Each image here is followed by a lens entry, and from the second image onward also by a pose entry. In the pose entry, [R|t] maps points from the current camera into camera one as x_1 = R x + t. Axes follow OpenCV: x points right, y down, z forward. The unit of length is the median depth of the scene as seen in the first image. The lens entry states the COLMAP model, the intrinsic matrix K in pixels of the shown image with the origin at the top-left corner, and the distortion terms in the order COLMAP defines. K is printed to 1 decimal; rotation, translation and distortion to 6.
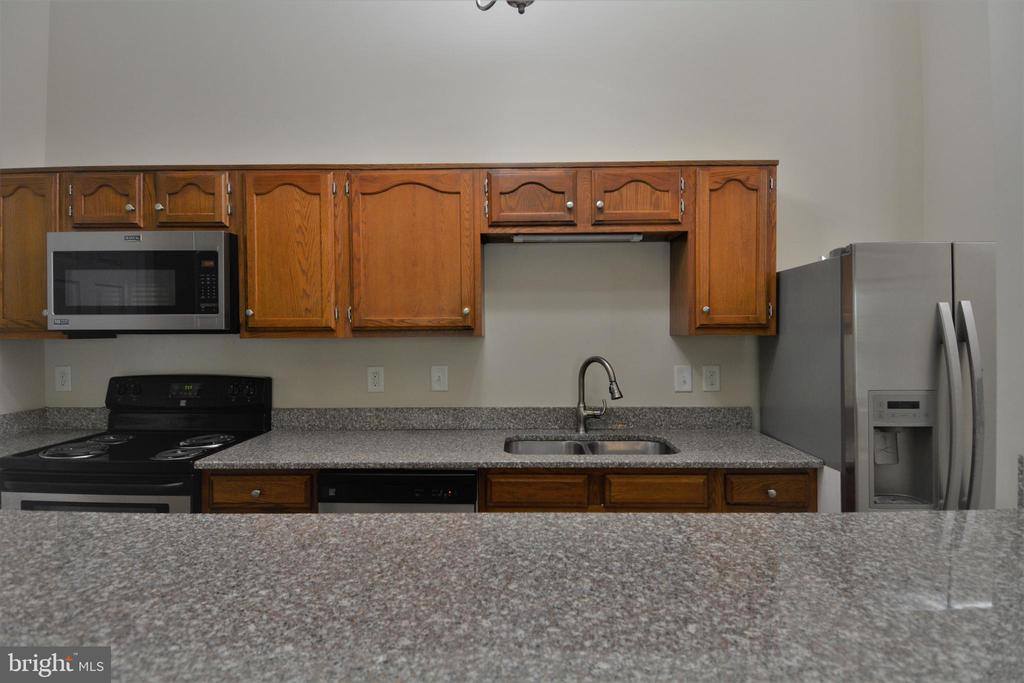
lens RADIAL K [[535.9, 0, 498.0], [0, 535.9, 343.8], [0, 0, 1]] dist [0.043000, -0.047023]
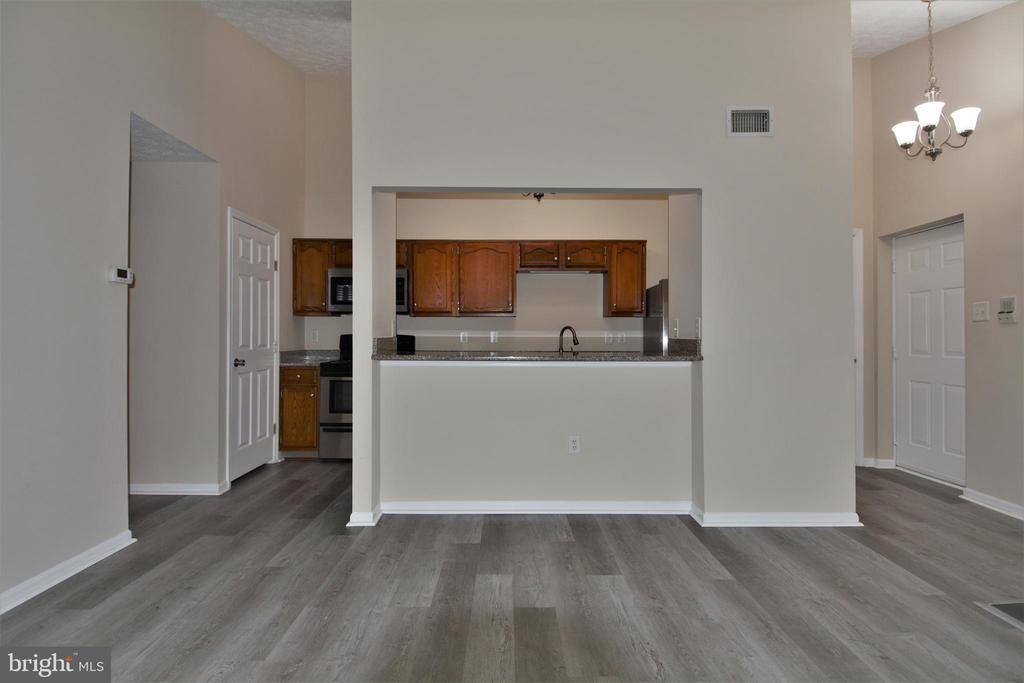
lens RADIAL K [[535.9, 0, 508.3], [0, 535.9, 338.3], [0, 0, 1]] dist [0.043000, -0.047023]
pose [[0.999885, 0.006458, 0.013714, -0.097437], [-0.006248, 0.999864, -0.015256, 0.115067], [-0.013811, 0.015169, 0.999790, -1.257523]]
